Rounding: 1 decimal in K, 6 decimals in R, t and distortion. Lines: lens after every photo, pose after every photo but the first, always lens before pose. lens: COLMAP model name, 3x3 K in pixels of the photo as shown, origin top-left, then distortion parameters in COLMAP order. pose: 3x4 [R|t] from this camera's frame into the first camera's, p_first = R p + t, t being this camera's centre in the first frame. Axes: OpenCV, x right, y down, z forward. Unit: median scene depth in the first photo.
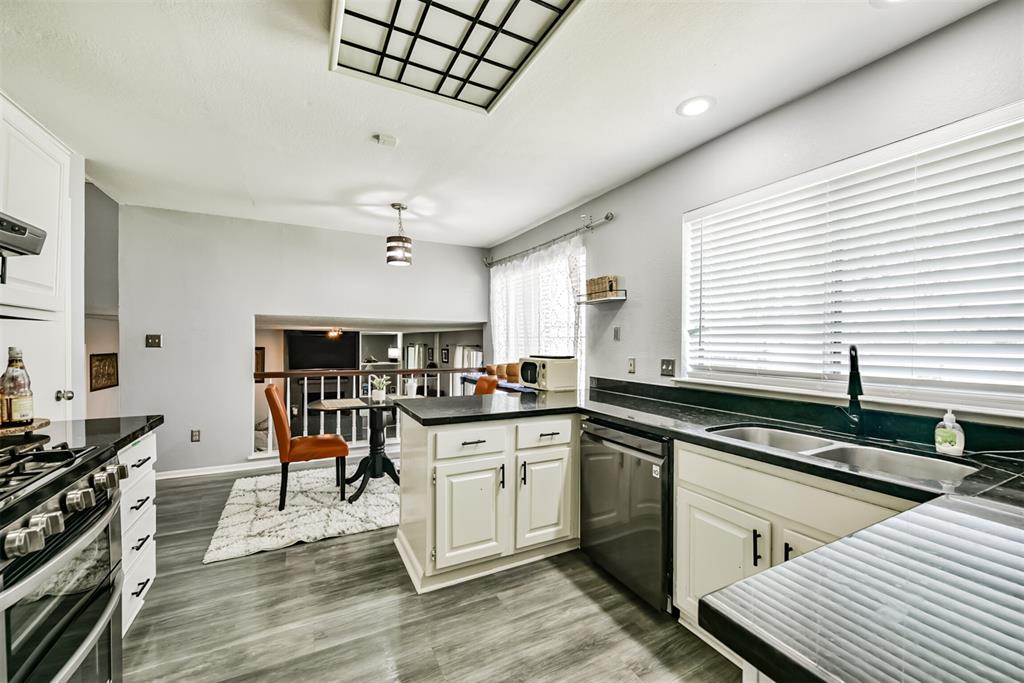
lens RADIAL K [[403.5, 0, 508.8], [0, 403.5, 341.1], [0, 0, 1]] dist [0.001609, 0.000162]
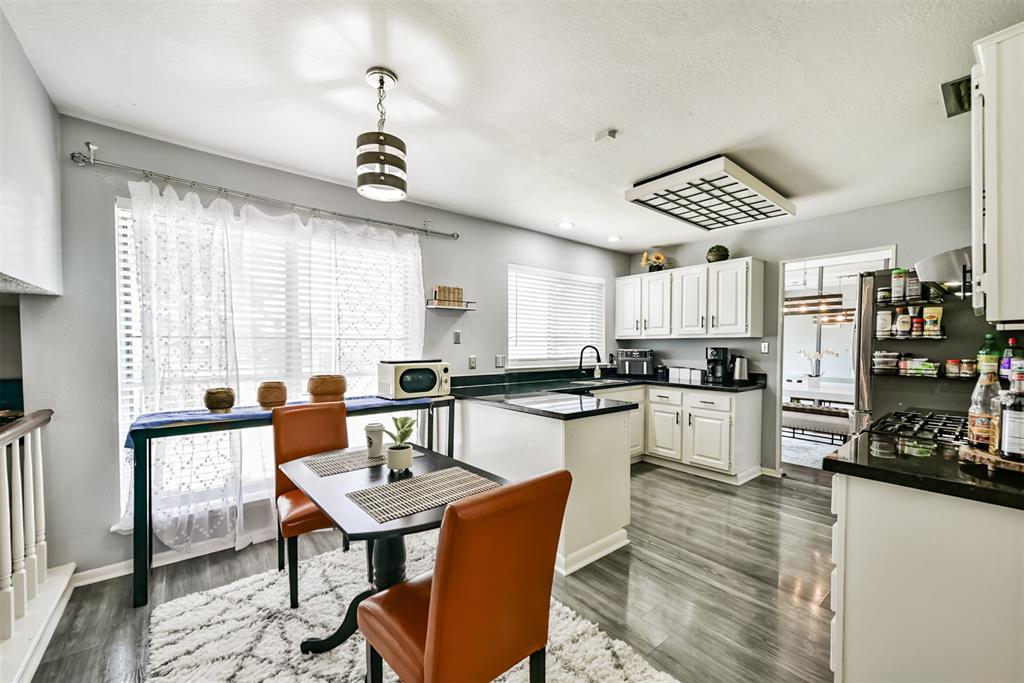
lens RADIAL K [[403.5, 0, 518.0], [0, 403.5, 351.0], [0, 0, 1]] dist [0.001609, 0.000162]
pose [[-0.216989, -0.012001, 0.976100, -1.086942], [0.001062, 0.999921, 0.012530, 0.007685], [-0.976174, 0.003755, -0.216959, 1.273060]]
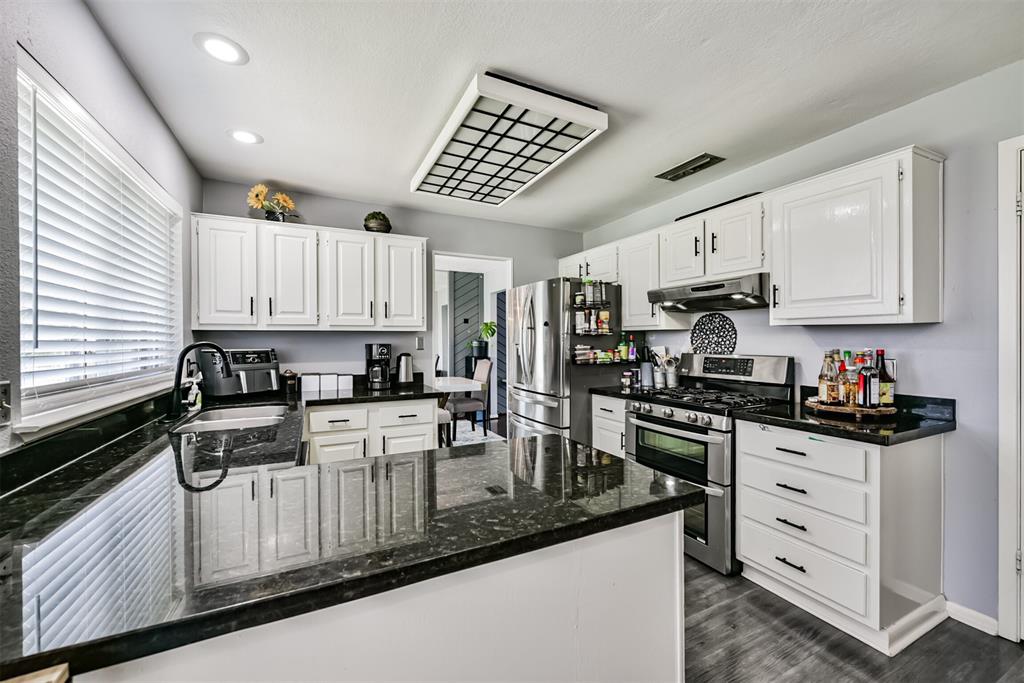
lens RADIAL K [[403.5, 0, 515.3], [0, 403.5, 340.4], [0, 0, 1]] dist [0.001609, 0.000162]
pose [[-0.999978, 0.006395, 0.001658, -0.086889], [0.006393, 0.999979, -0.001337, 0.009208], [-0.001667, -0.001326, -0.999998, 1.390718]]
